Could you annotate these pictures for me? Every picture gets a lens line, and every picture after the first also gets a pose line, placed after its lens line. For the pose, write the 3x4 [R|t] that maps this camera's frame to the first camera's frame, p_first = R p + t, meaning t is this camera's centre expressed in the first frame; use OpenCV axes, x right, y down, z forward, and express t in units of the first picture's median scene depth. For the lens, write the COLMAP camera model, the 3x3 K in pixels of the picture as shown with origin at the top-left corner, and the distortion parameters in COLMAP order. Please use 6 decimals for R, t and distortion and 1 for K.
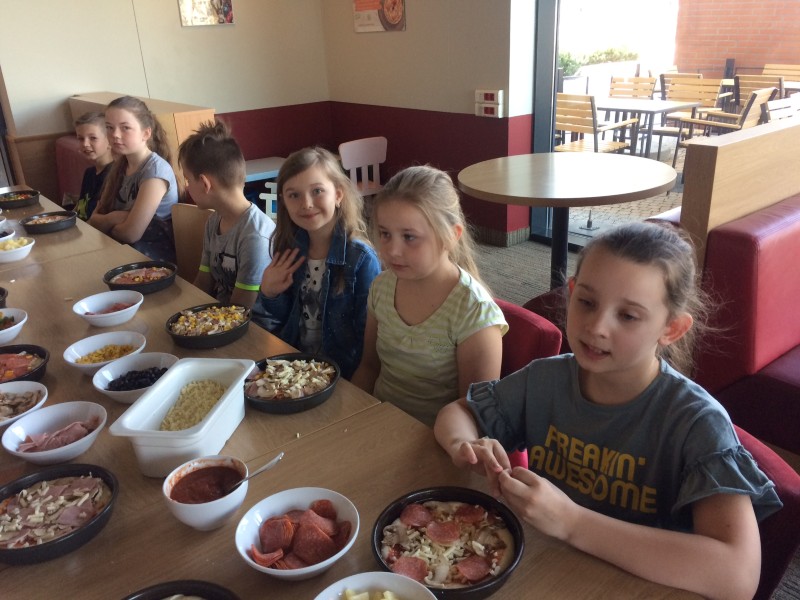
lens RADIAL K [[692.1, 0, 394.8], [0, 692.1, 301.6], [0, 0, 1]] dist [0.077020, -0.102997]
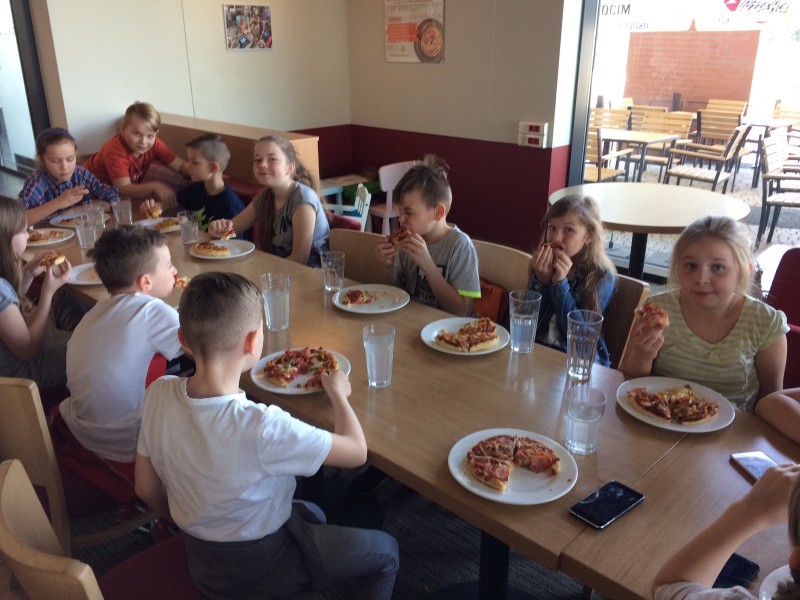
lens RADIAL K [[692.1, 0, 403.5], [0, 692.1, 302.0], [0, 0, 1]] dist [0.077020, -0.102997]
pose [[0.989133, -0.009970, 0.146685, -0.221335], [0.012852, 0.999742, -0.018707, -0.006105], [-0.146460, 0.020389, 0.989006, -0.036357]]
